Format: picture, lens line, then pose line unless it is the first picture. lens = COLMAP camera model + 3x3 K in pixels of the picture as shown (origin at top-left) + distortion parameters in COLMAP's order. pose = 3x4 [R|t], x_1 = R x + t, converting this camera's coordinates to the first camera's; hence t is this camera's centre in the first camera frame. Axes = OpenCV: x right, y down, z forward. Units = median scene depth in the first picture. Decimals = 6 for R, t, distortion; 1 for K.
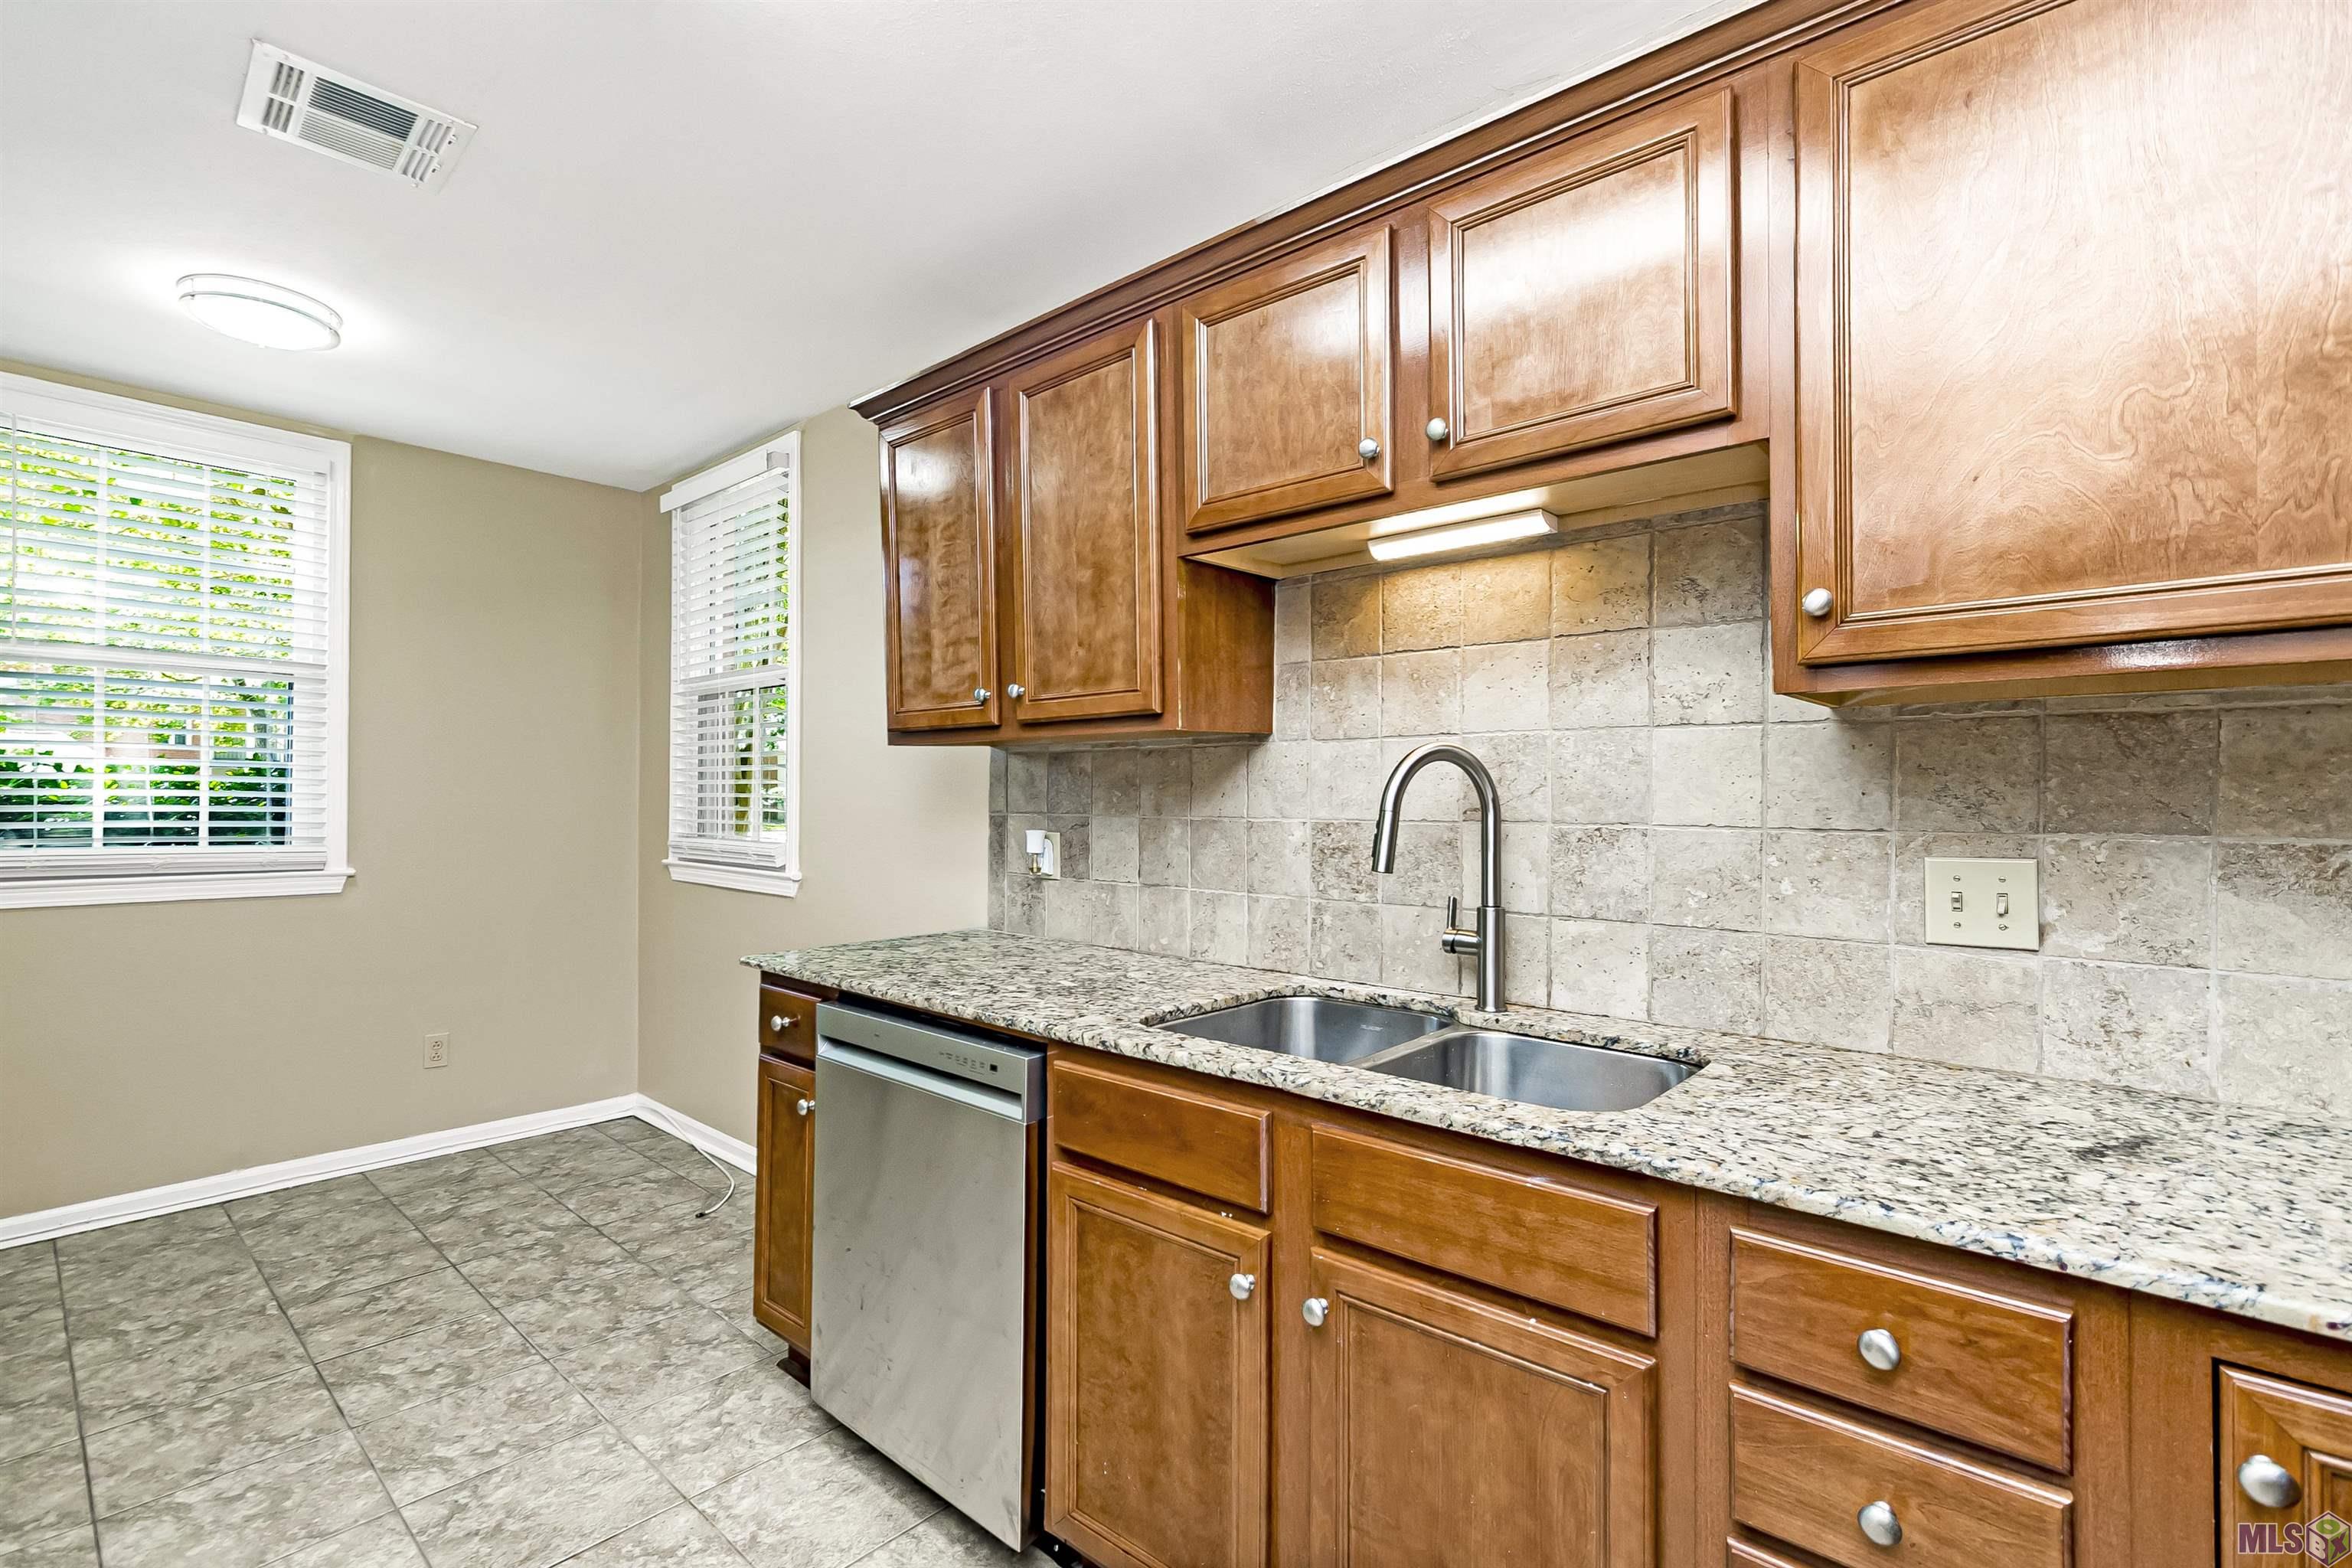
lens RADIAL K [[1073.9, 0, 1156.9], [0, 1073.9, 798.3], [0, 0, 1]] dist [-0.003418, 0.007190]
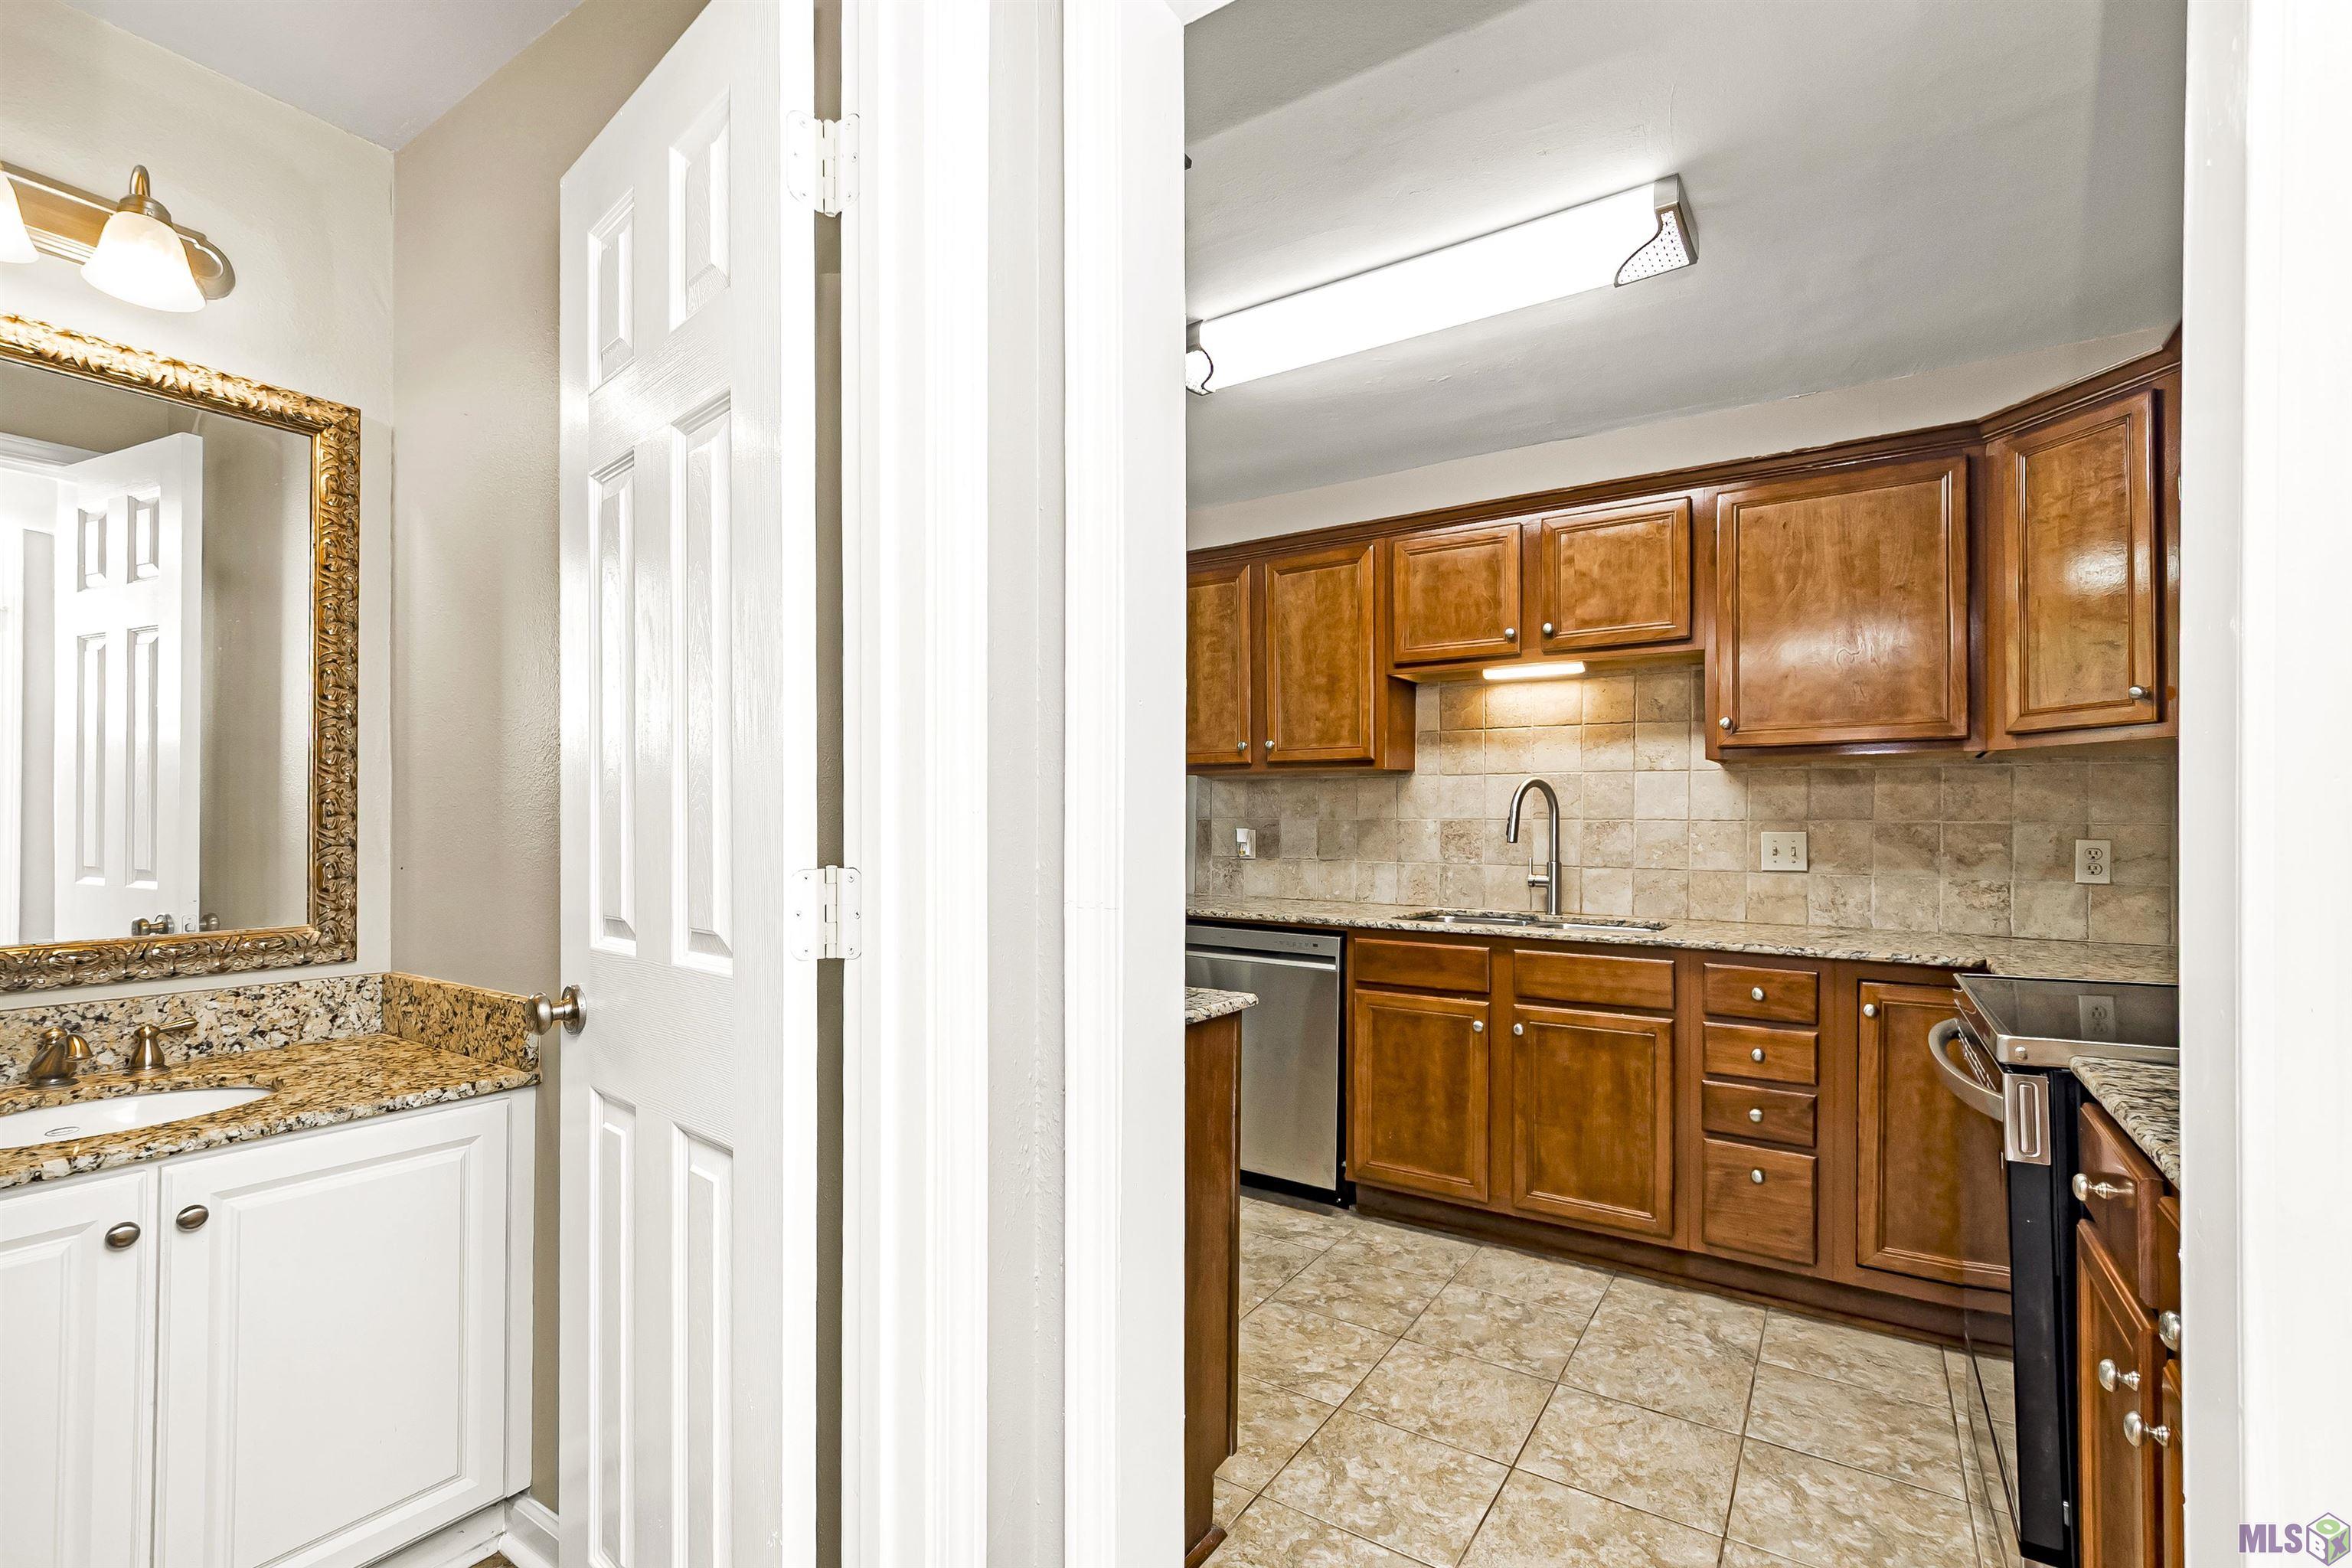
lens RADIAL K [[1076.7, 0, 1166.8], [0, 1076.7, 823.9], [0, 0, 1]] dist [0.019962, 0.000015]
pose [[0.987794, 0.003450, 0.155729, -0.725234], [-0.003533, 0.999994, 0.000254, 0.035760], [-0.155728, -0.000801, 0.987800, -0.873109]]
